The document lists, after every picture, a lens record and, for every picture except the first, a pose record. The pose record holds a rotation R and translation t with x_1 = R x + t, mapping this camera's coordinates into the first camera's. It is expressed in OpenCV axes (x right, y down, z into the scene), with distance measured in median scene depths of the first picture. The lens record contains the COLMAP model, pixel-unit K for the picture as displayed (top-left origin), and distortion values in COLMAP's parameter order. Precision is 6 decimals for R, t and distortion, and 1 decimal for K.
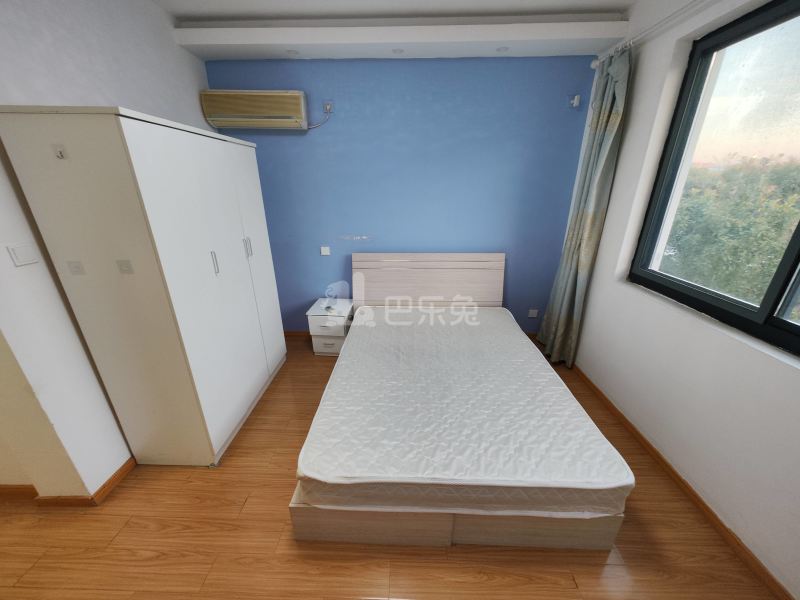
lens RADIAL K [[301.7, 0, 398.3], [0, 301.7, 298.9], [0, 0, 1]] dist [0.002705, -0.000731]
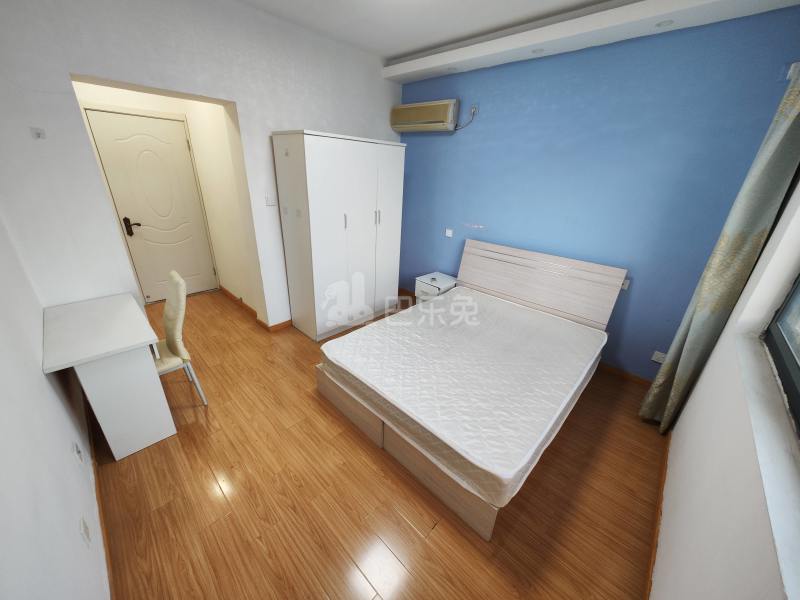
lens RADIAL K [[301.7, 0, 398.1], [0, 301.7, 298.9], [0, 0, 1]] dist [0.002705, -0.000731]
pose [[0.740131, 0.292190, -0.605666, 0.552859], [-0.280985, 0.952649, 0.116218, 0.007195], [0.610945, 0.084166, 0.787186, -0.041985]]
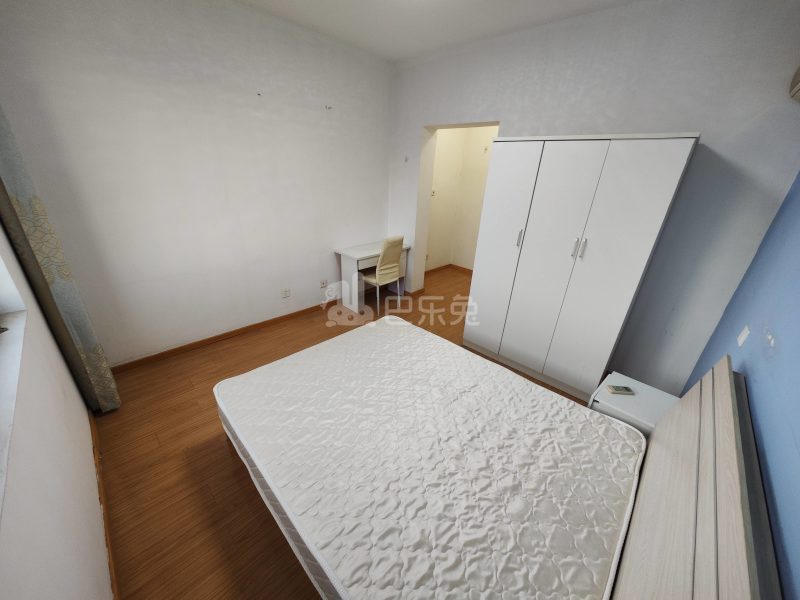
lens RADIAL K [[301.7, 0, 401.5], [0, 301.7, 299.1], [0, 0, 1]] dist [0.002705, -0.000731]
pose [[-0.679160, 0.262485, -0.685451, 0.607563], [-0.311239, 0.742765, 0.592815, -0.442932], [0.664735, 0.615956, -0.422761, 1.109512]]
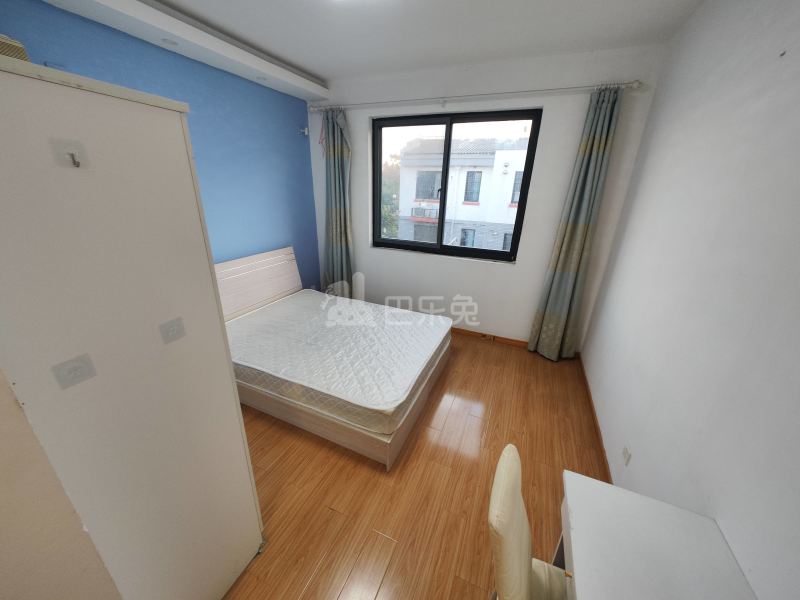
lens RADIAL K [[301.7, 0, 397.6], [0, 301.7, 298.3], [0, 0, 1]] dist [0.002705, -0.000731]
pose [[0.376955, -0.314520, 0.871196, -0.796429], [0.302787, 0.930748, 0.205008, -0.099460], [-0.875343, 0.186508, 0.446083, 0.161871]]
